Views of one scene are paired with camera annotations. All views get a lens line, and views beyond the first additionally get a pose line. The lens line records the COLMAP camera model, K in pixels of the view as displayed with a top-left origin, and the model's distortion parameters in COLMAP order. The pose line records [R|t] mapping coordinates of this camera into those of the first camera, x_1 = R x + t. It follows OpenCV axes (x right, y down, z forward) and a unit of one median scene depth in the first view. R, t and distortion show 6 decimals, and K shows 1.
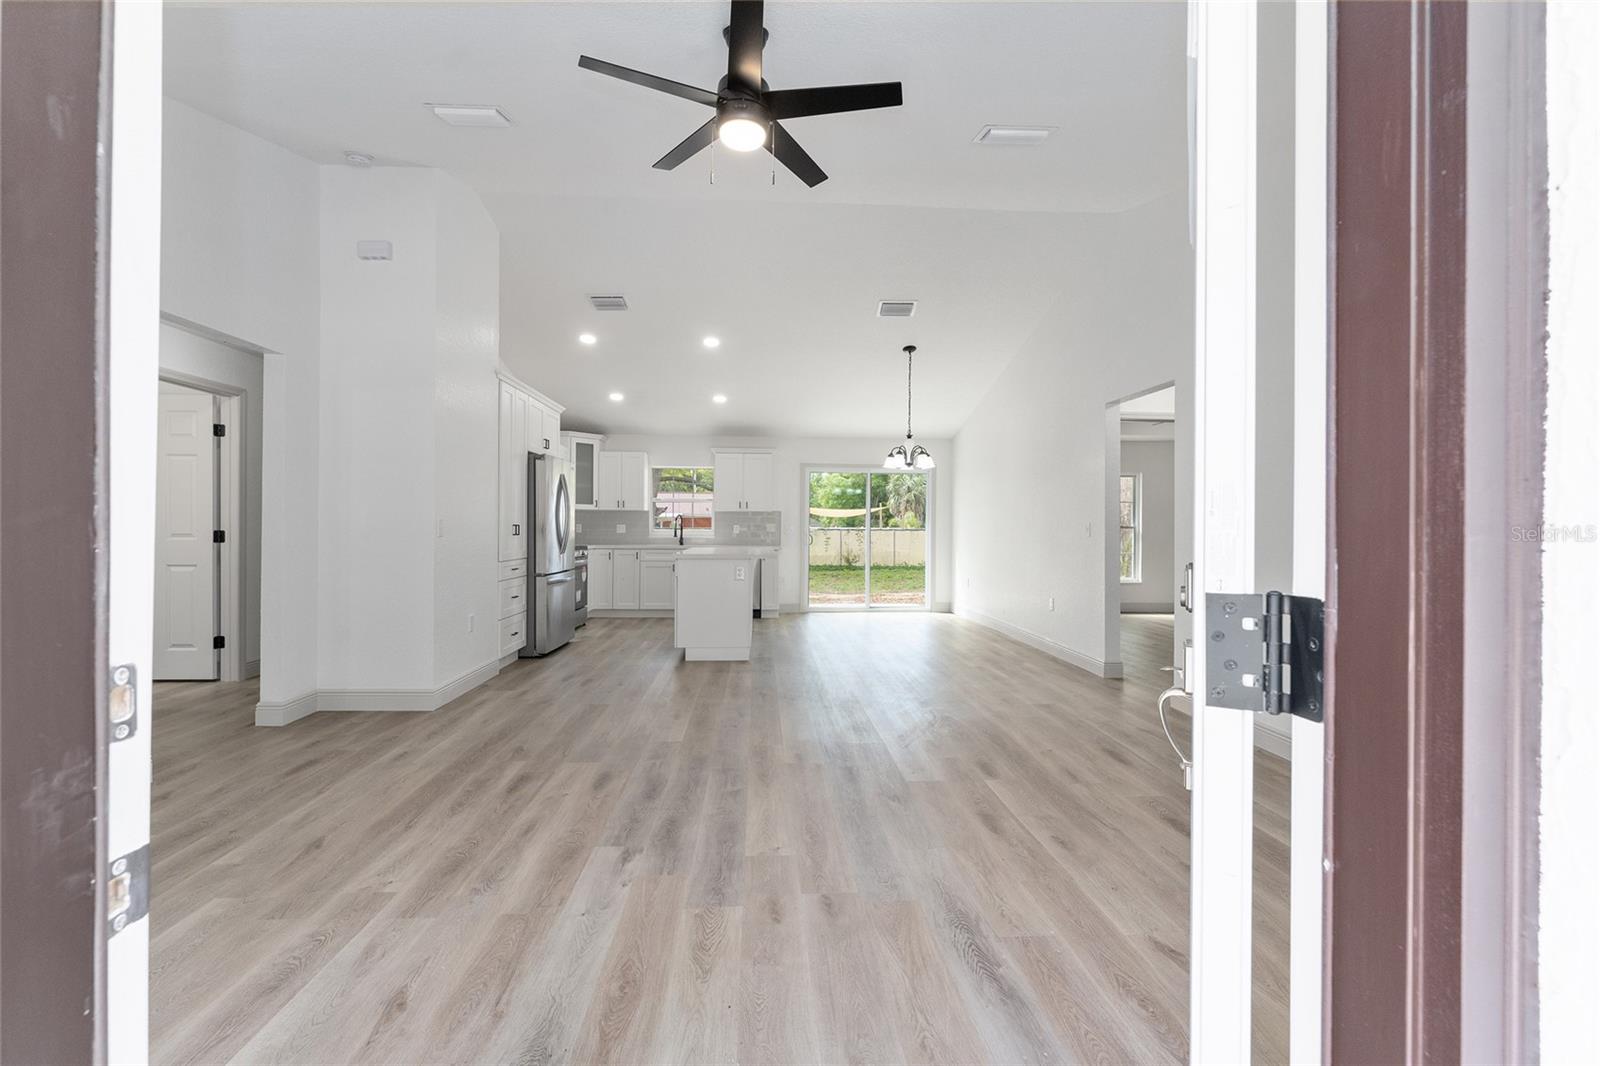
lens RADIAL K [[689.0, 0, 801.0], [0, 689.0, 531.9], [0, 0, 1]] dist [-0.004245, 0.000262]
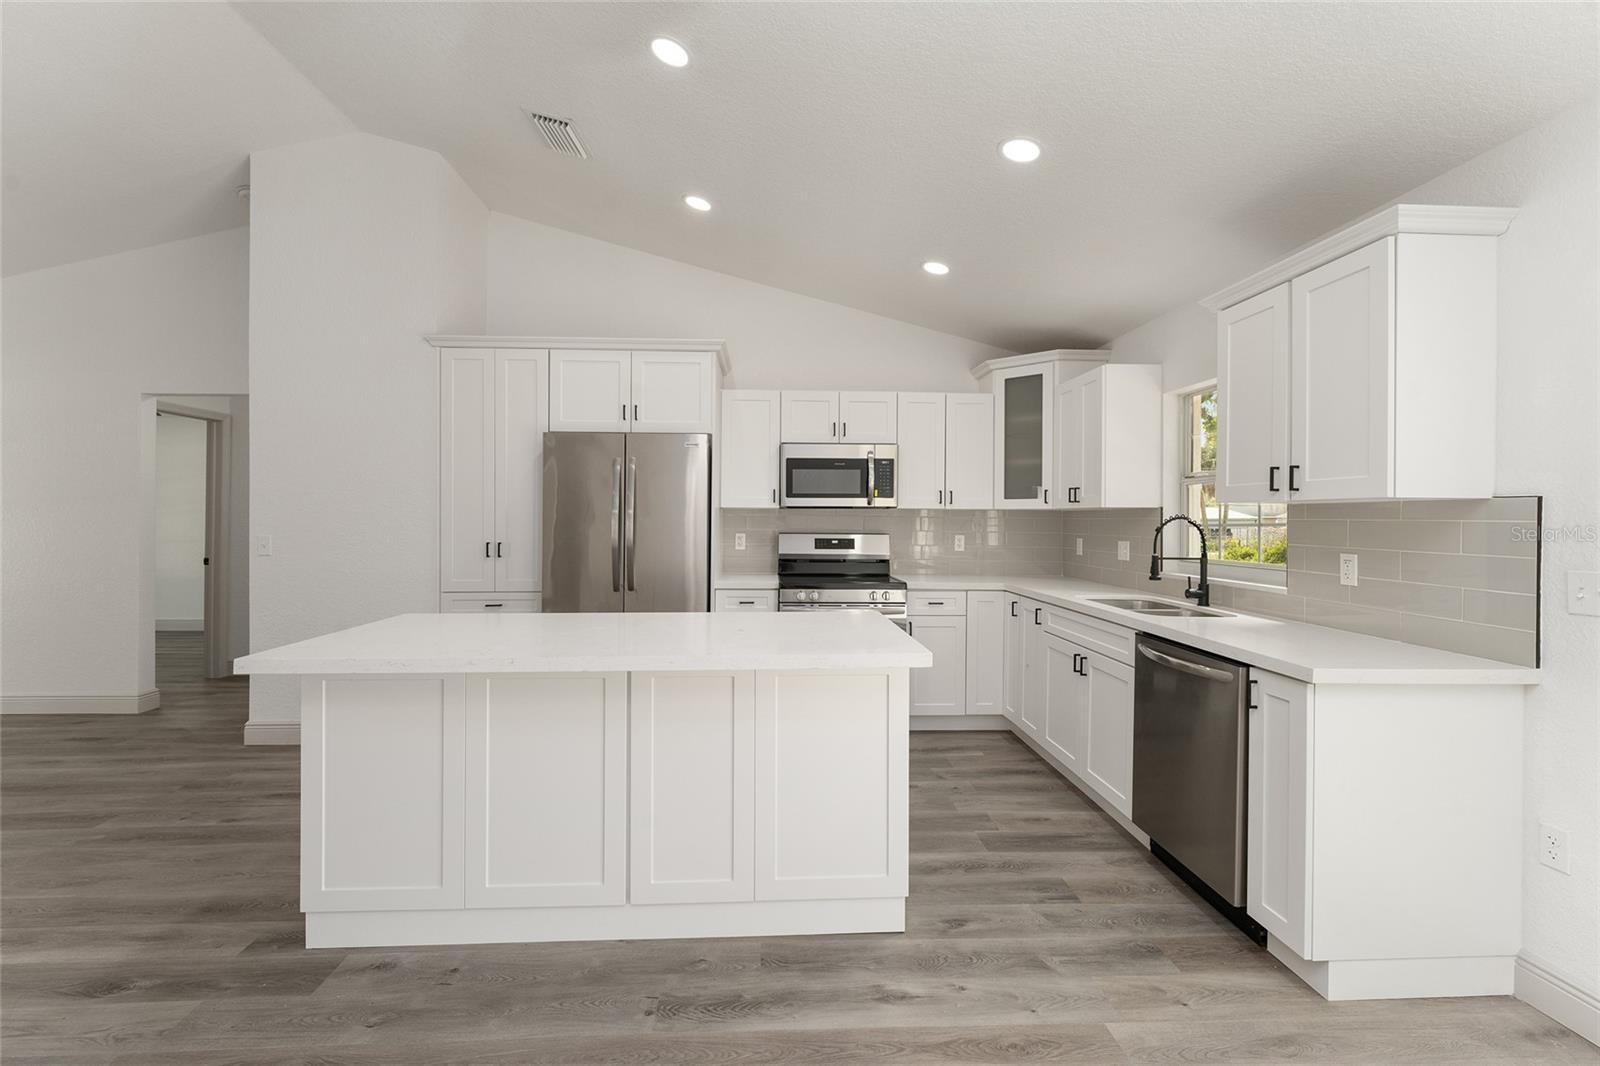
lens RADIAL K [[689.0, 0, 799.2], [0, 689.0, 521.3], [0, 0, 1]] dist [-0.004245, 0.000262]
pose [[-0.007954, -0.004634, -0.999958, 0.297592], [-0.009464, 0.999945, -0.004559, -0.032922], [0.999924, 0.009428, -0.007998, 1.379859]]
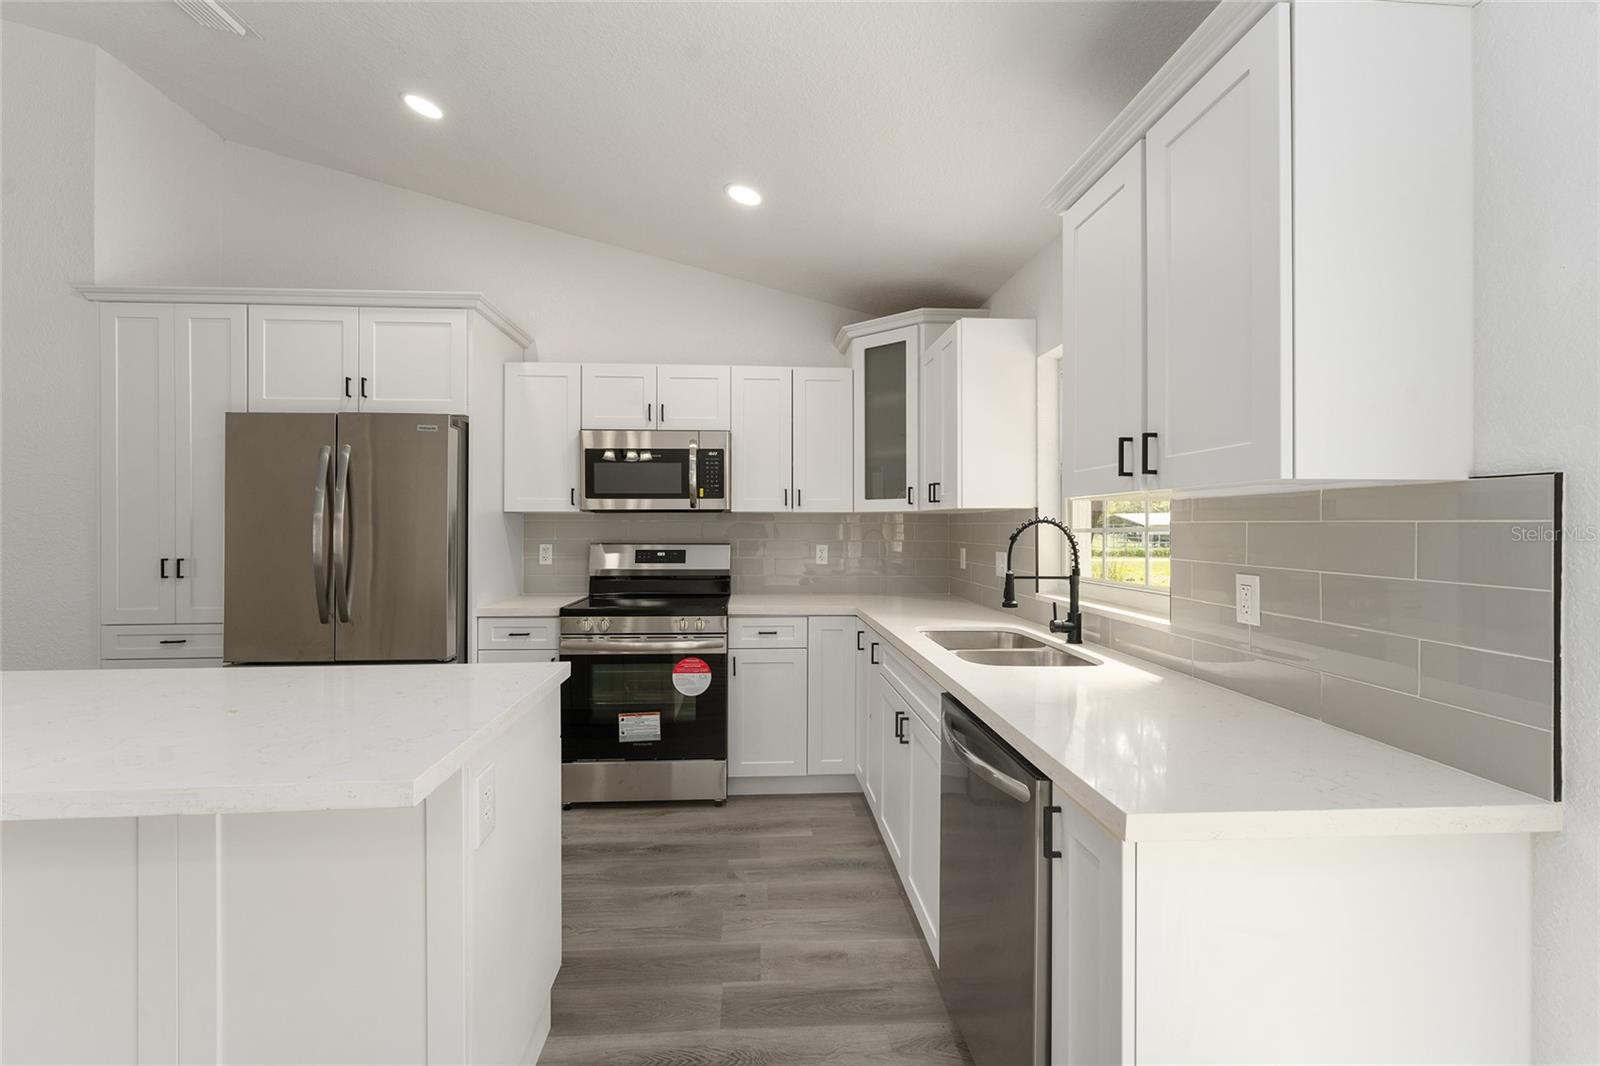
lens RADIAL K [[689.0, 0, 798.8], [0, 689.0, 526.2], [0, 0, 1]] dist [-0.004245, 0.000262]
pose [[0.012231, -0.008788, -0.999887, 0.127201], [-0.003929, 0.999953, -0.008837, -0.034160], [0.999917, 0.004037, 0.012196, 1.547840]]
